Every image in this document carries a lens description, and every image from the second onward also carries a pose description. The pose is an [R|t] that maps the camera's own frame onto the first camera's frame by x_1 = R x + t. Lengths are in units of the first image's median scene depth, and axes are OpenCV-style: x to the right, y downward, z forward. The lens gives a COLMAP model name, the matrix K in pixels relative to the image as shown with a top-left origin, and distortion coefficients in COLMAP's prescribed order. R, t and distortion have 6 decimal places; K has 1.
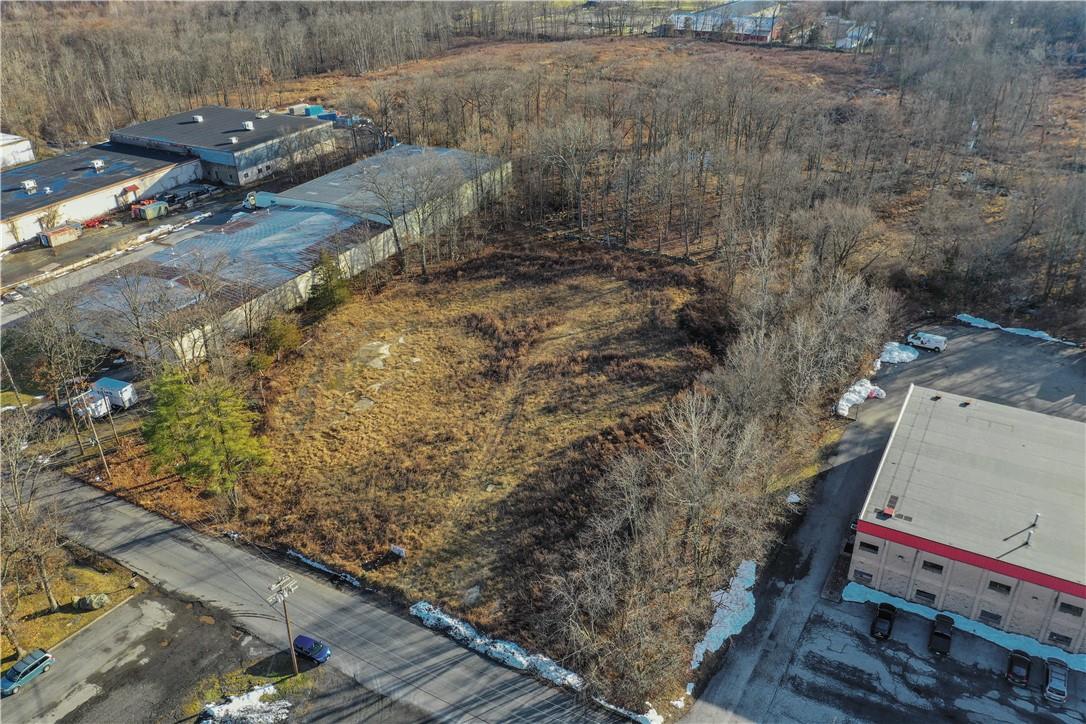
lens RADIAL K [[863.8, 0, 542.0], [0, 863.8, 359.9], [0, 0, 1]] dist [0.006209, -0.007960]
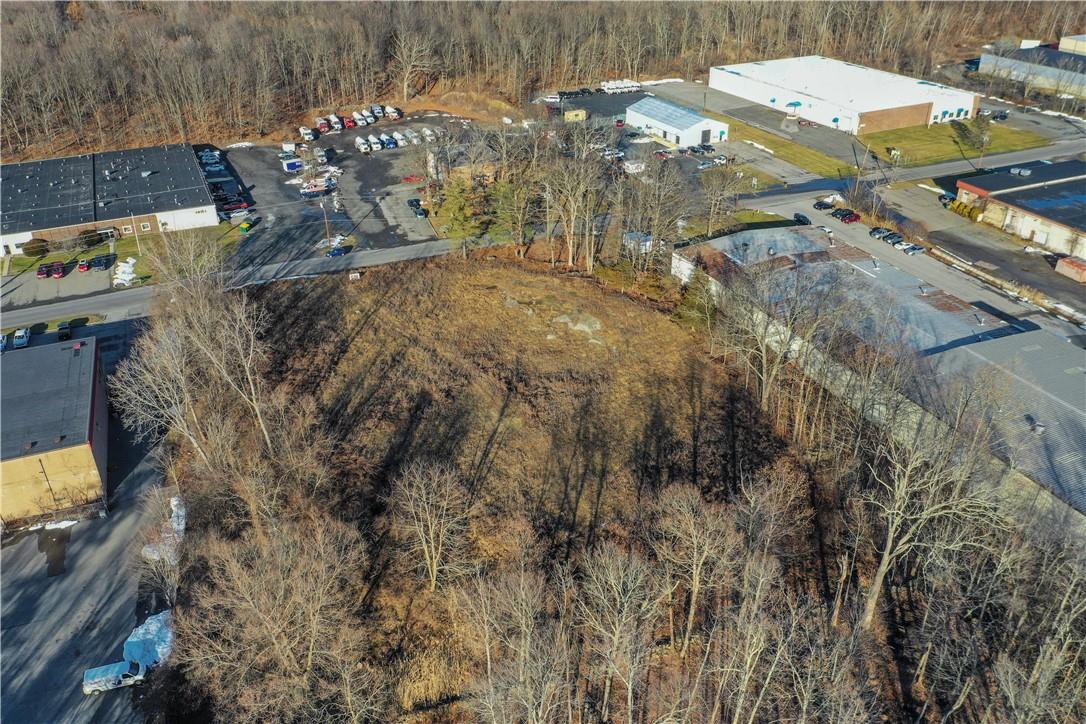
lens RADIAL K [[863.8, 0, 537.6], [0, 863.8, 355.5], [0, 0, 1]] dist [0.006209, -0.007960]
pose [[-0.611543, 0.416684, -0.672599, 0.649357], [-0.359479, 0.610956, 0.705342, -0.800054], [0.704833, 0.673133, -0.223837, 1.334853]]
